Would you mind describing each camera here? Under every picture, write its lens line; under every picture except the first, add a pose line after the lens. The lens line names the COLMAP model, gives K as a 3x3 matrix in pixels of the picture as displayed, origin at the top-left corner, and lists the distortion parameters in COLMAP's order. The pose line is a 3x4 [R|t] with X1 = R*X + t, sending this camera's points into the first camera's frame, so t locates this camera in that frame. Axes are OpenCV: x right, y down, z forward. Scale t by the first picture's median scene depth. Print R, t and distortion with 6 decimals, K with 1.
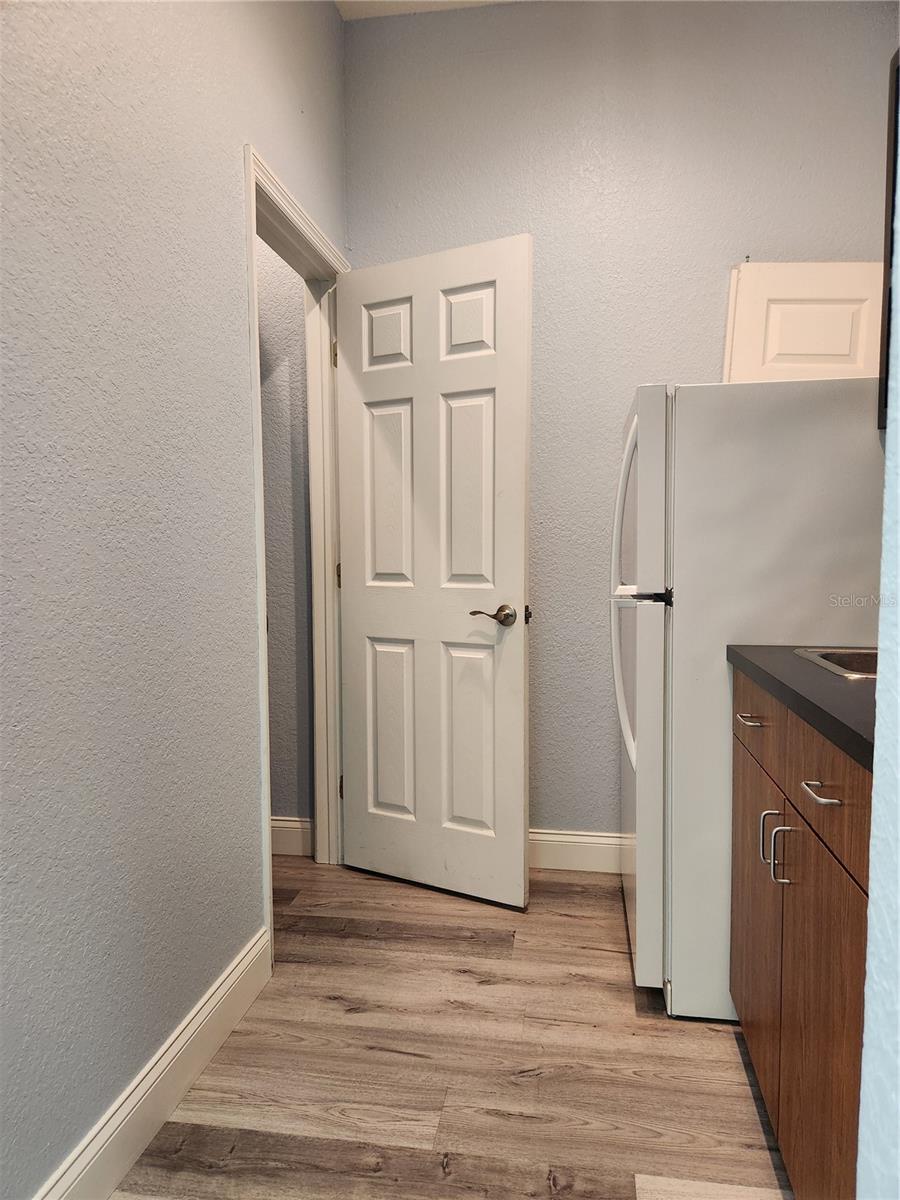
lens RADIAL K [[805.6, 0, 460.1], [0, 805.6, 611.2], [0, 0, 1]] dist [0.060978, -0.051428]
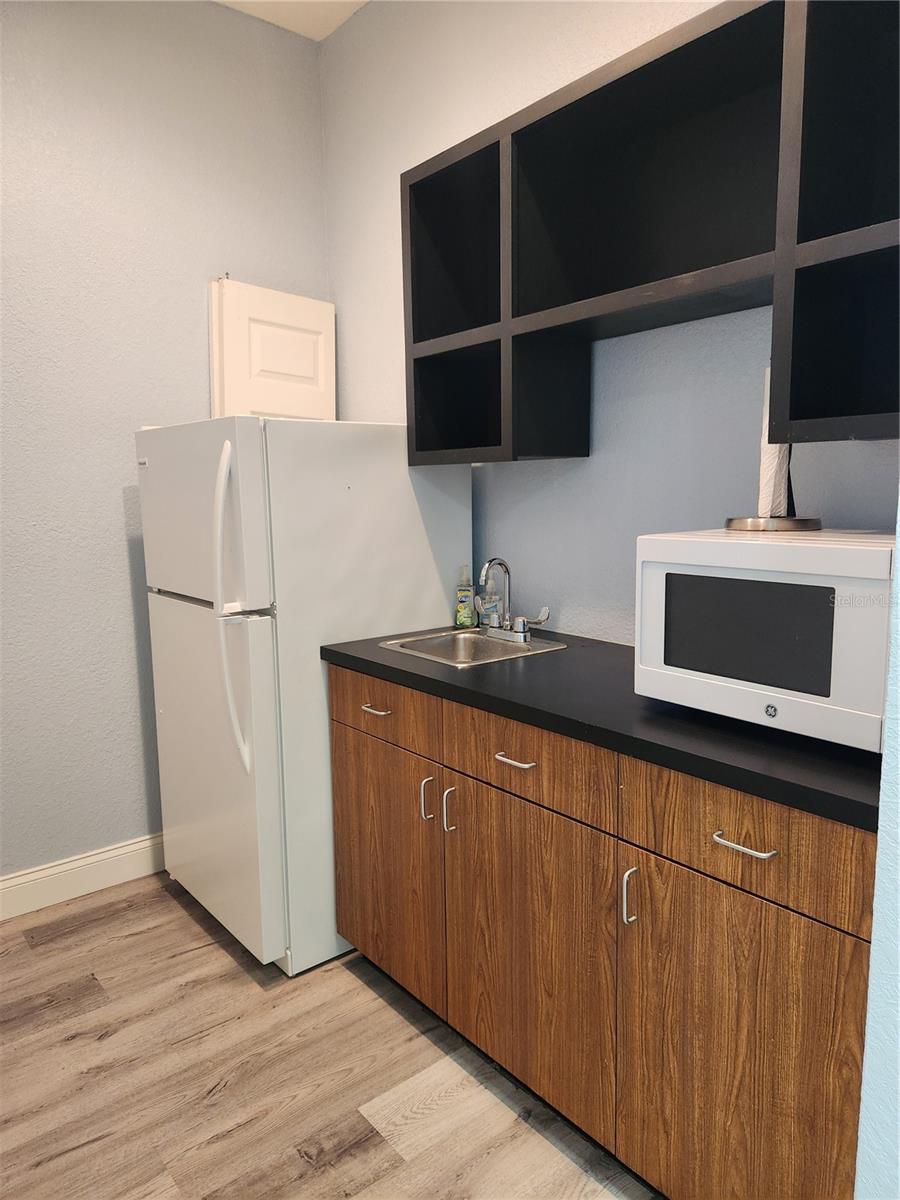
lens RADIAL K [[805.6, 0, 446.3], [0, 805.6, 601.9], [0, 0, 1]] dist [0.060978, -0.051428]
pose [[0.669193, -0.108381, 0.735142, -0.394451], [0.064919, 0.994051, 0.087457, -0.111800], [-0.740247, -0.010801, 0.672248, 0.091330]]
